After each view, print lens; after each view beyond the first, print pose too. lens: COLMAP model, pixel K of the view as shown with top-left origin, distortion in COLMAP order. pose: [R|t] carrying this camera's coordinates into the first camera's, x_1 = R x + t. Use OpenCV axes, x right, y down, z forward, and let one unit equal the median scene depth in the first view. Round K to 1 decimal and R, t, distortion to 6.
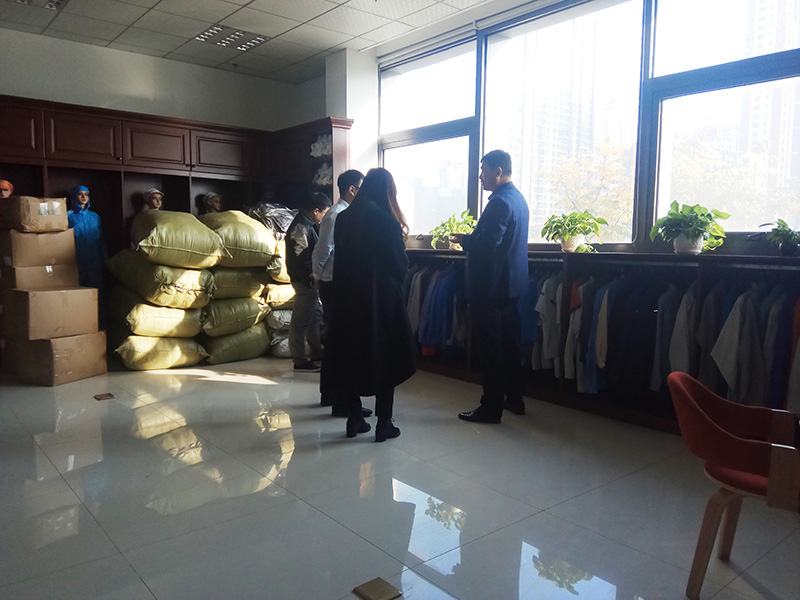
lens RADIAL K [[615.4, 0, 403.8], [0, 615.4, 294.8], [0, 0, 1]] dist [0.139771, -0.227407]
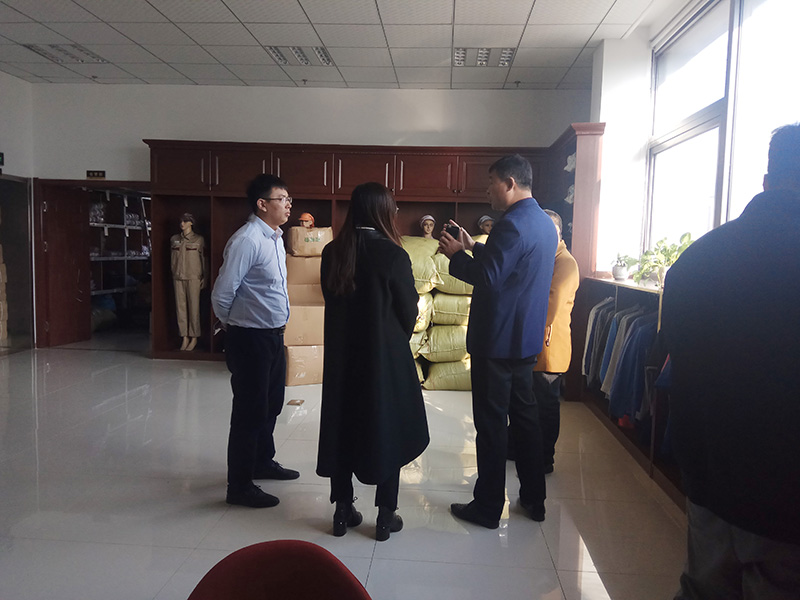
lens RADIAL K [[615.4, 0, 403.8], [0, 615.4, 294.8], [0, 0, 1]] dist [0.139771, -0.227407]
pose [[0.718747, 0.059594, -0.692713, 0.340841], [-0.079614, 0.996821, 0.003150, -0.040022], [0.690698, 0.052885, 0.721207, 0.252491]]
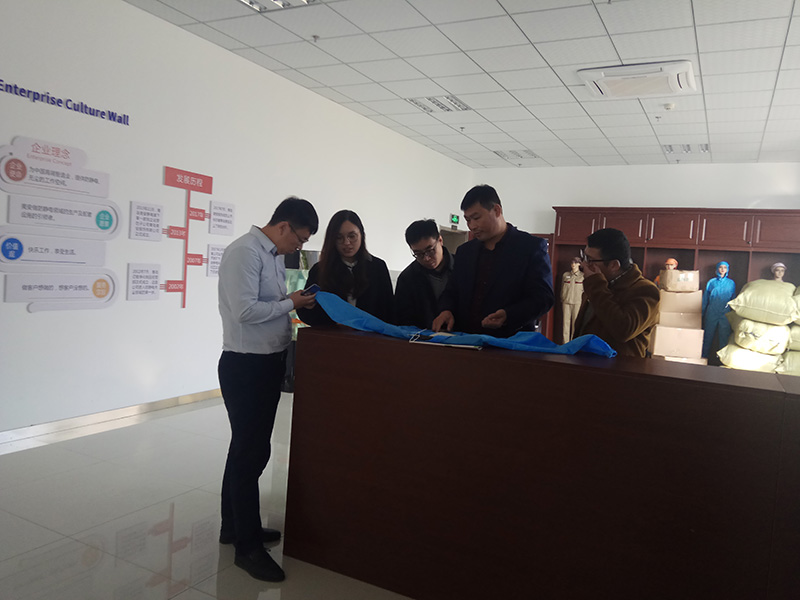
lens RADIAL K [[615.4, 0, 403.8], [0, 615.4, 294.8], [0, 0, 1]] dist [0.139771, -0.227407]
pose [[0.383680, 0.057764, -0.921658, 0.573658], [-0.139888, 0.990160, 0.003822, 0.000460], [0.912809, 0.127463, 0.387985, -0.239728]]
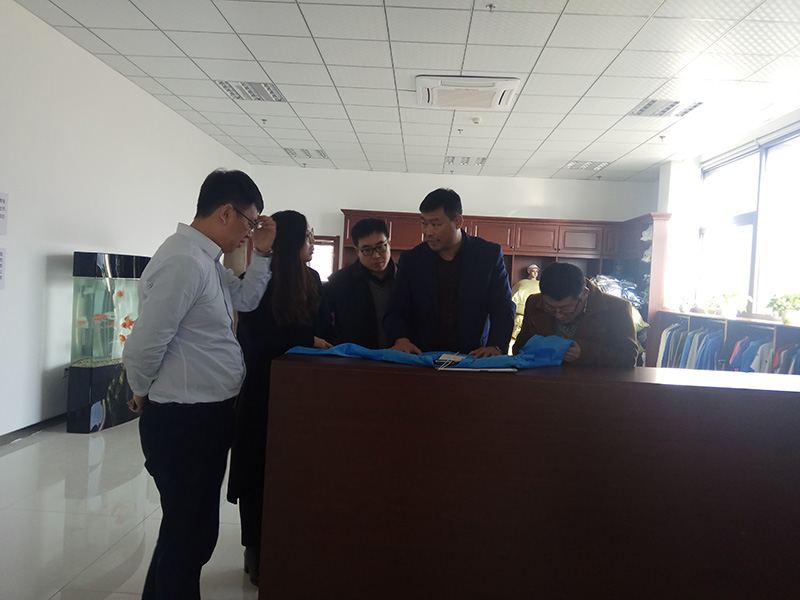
lens RADIAL K [[615.4, 0, 403.8], [0, 615.4, 294.8], [0, 0, 1]] dist [0.139771, -0.227407]
pose [[0.745241, 0.041675, -0.665492, 0.411544], [-0.100431, 0.993675, -0.050239, 0.010384], [0.659189, 0.104276, 0.744713, -0.354289]]
